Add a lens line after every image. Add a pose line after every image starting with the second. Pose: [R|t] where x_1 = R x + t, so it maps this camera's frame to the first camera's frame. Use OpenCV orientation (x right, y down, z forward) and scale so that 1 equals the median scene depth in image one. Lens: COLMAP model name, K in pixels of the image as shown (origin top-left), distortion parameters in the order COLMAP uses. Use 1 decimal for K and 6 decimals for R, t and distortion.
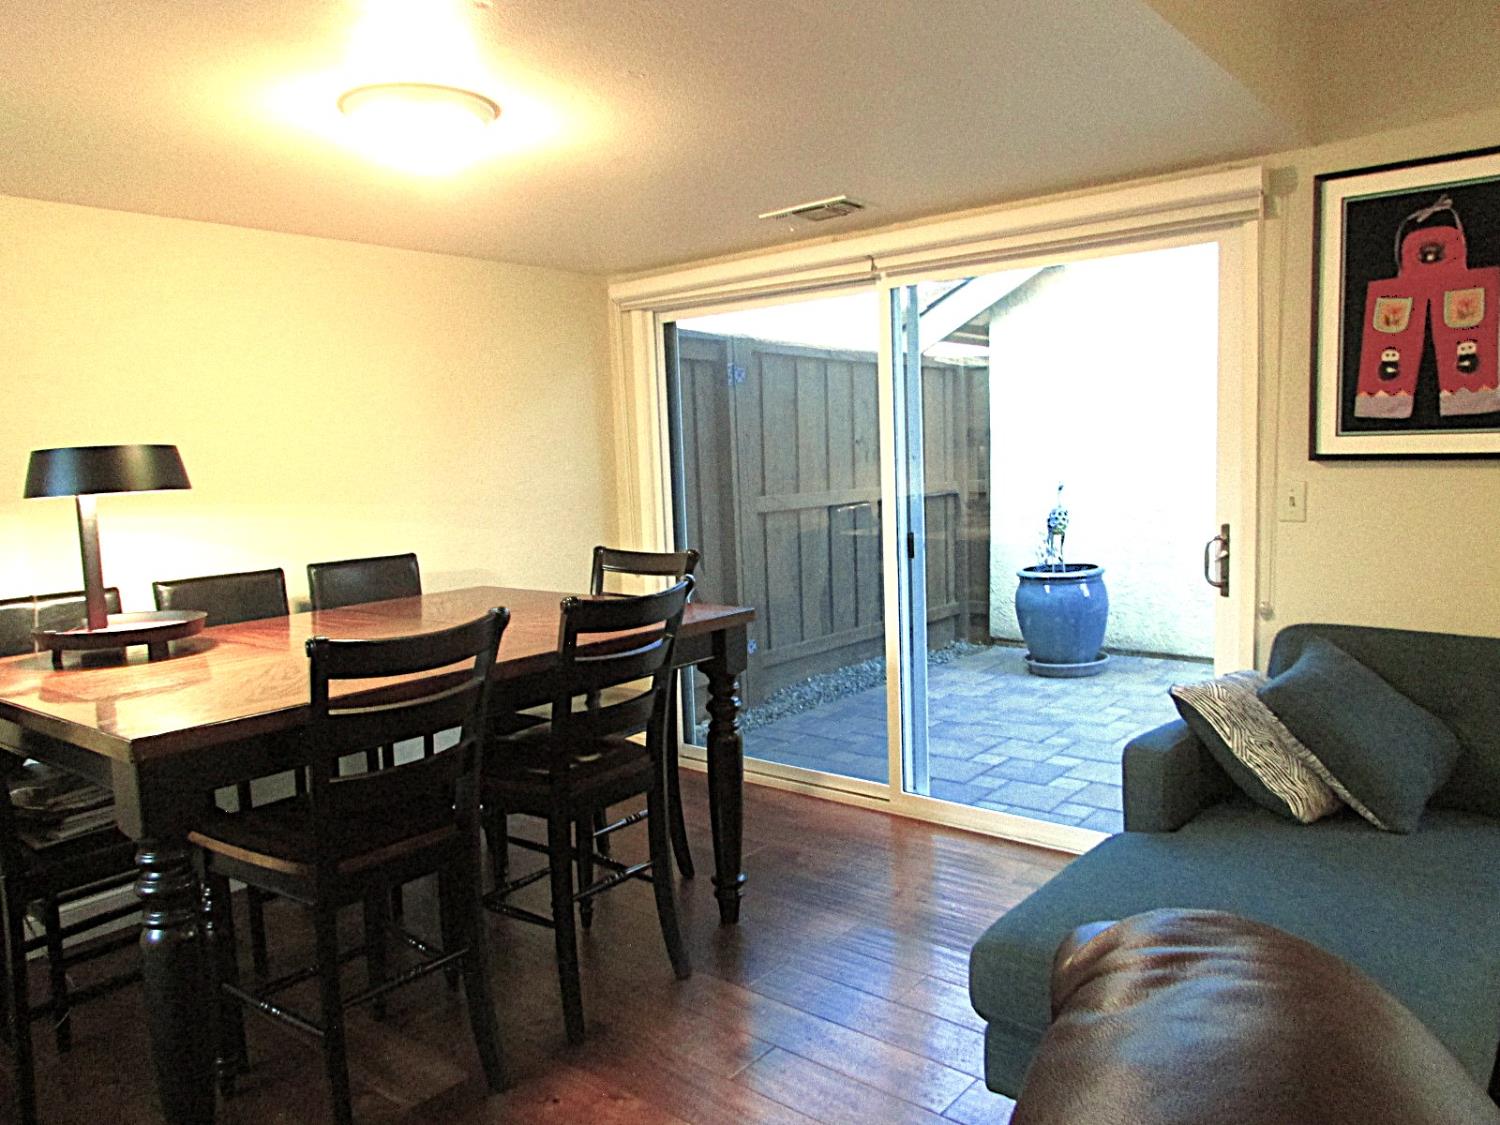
lens RADIAL K [[1062.9, 0, 750.0], [0, 1062.9, 562.5], [0, 0, 1]] dist [-0.030610, 0.000324]
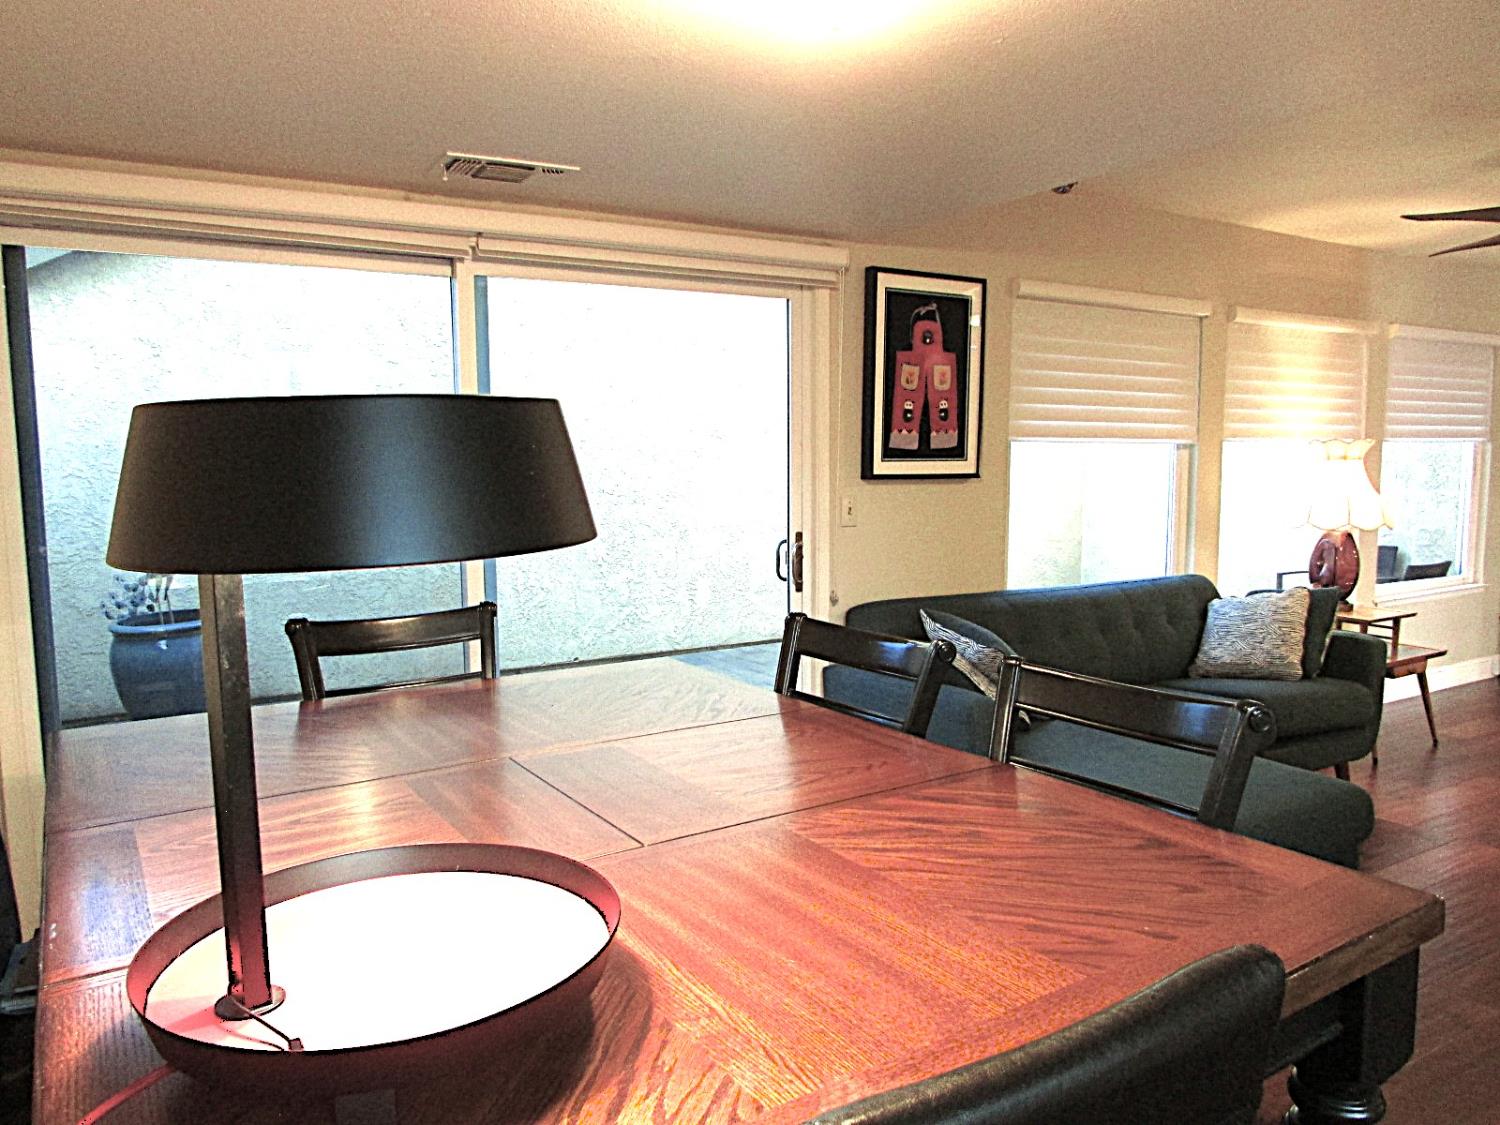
lens RADIAL K [[1062.9, 0, 750.0], [0, 1062.9, 562.5], [0, 0, 1]] dist [-0.030610, 0.000324]
pose [[0.325779, -0.067175, 0.943057, -0.817948], [0.097309, 0.994558, 0.037228, -0.059239], [-0.940425, 0.079640, 0.330542, 0.734913]]
